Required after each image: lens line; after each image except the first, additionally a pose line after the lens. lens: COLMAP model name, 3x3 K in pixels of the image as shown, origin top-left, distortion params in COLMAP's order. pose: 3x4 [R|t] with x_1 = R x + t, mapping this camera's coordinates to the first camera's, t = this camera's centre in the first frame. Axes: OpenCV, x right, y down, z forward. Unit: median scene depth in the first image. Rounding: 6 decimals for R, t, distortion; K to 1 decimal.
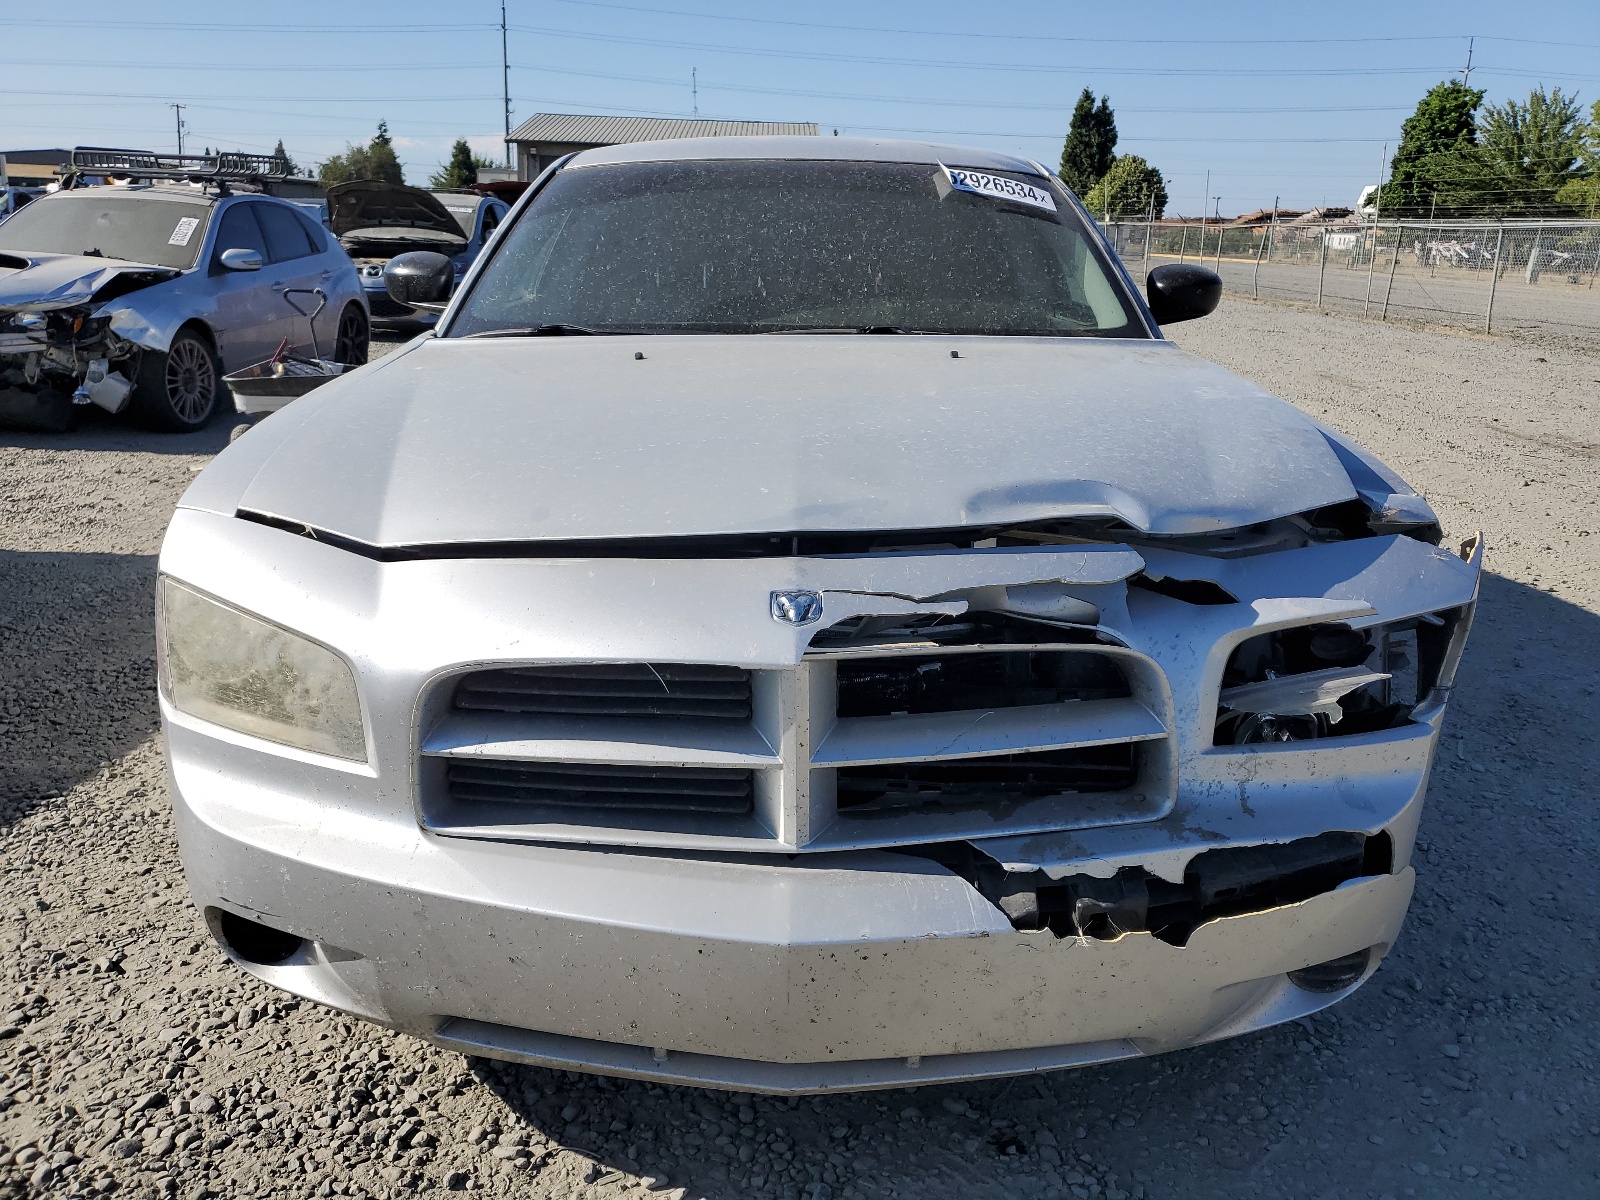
lens RADIAL K [[1231.7, 0, 795.3], [0, 1231.7, 596.7], [0, 0, 1]] dist [0.033658, -0.019190]
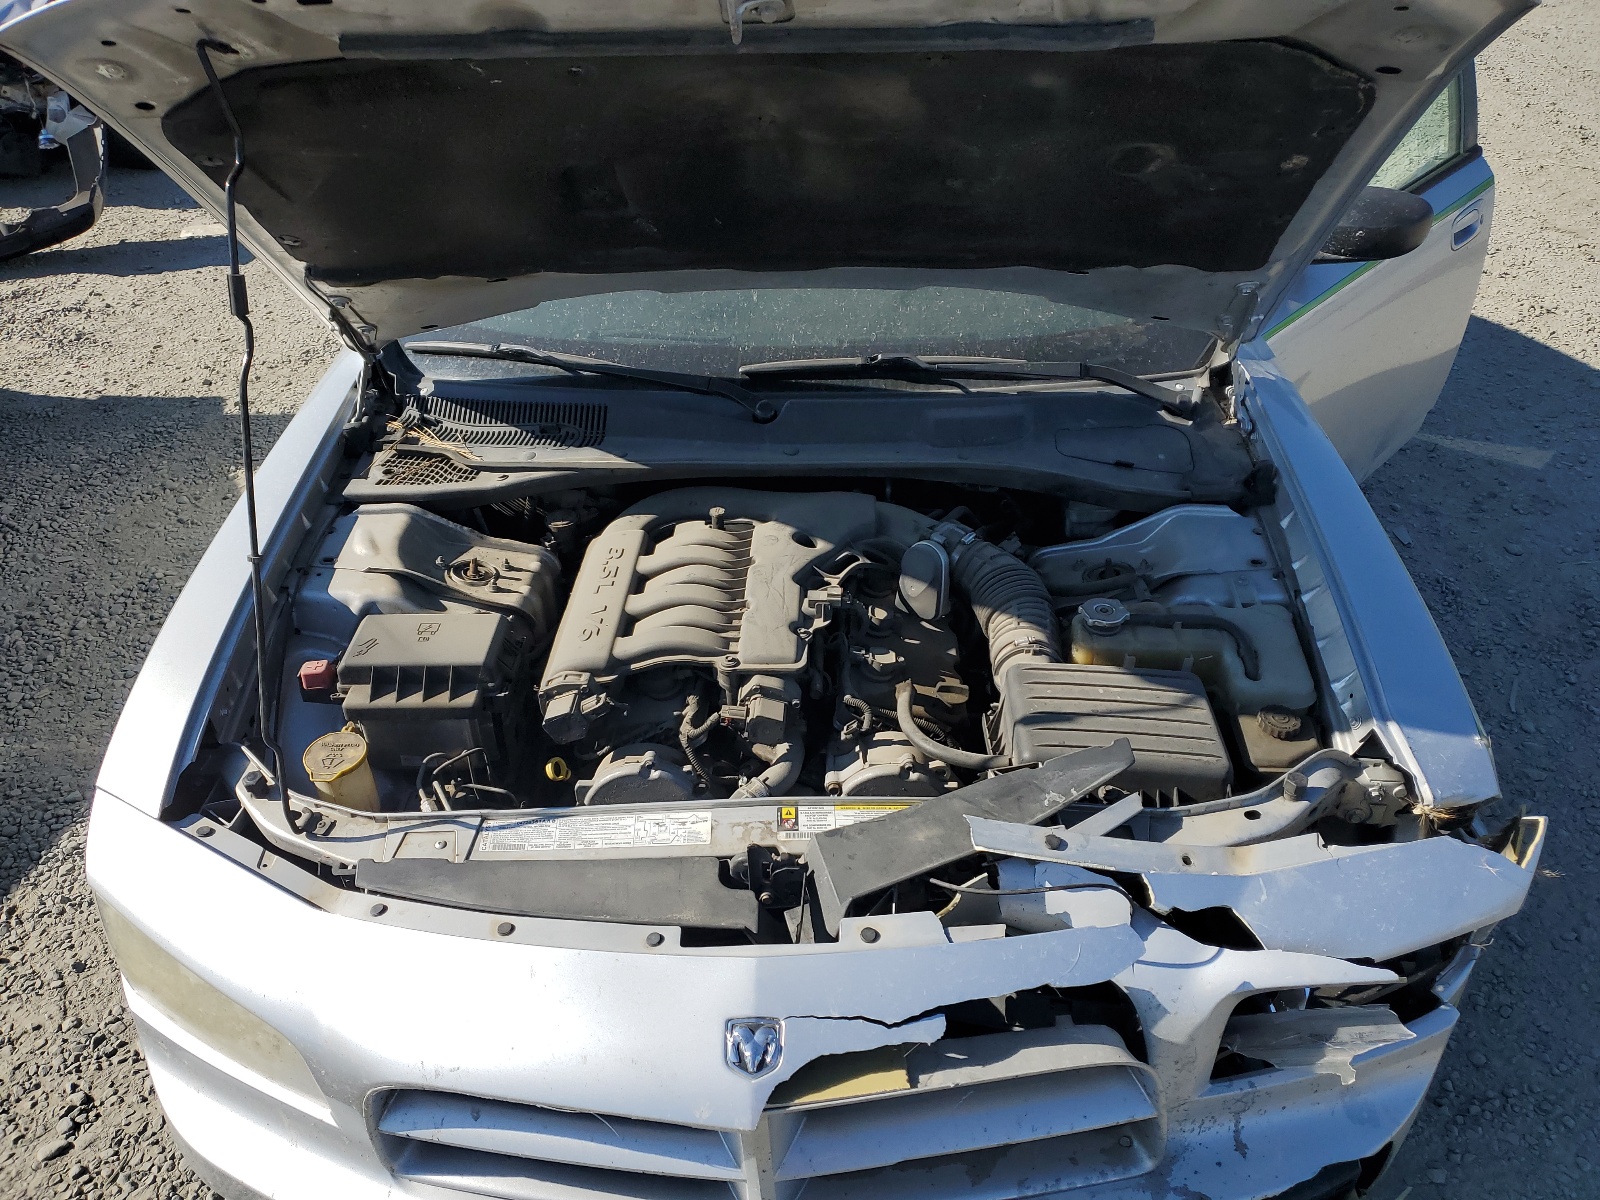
lens RADIAL K [[1231.7, 0, 805.0], [0, 1231.7, 599.2], [0, 0, 1]] dist [0.033658, -0.019190]
pose [[0.998925, -0.011908, -0.044808, 0.056253], [0.025791, 0.945836, 0.323620, -0.401102], [0.038527, -0.324427, 0.945126, 0.157442]]
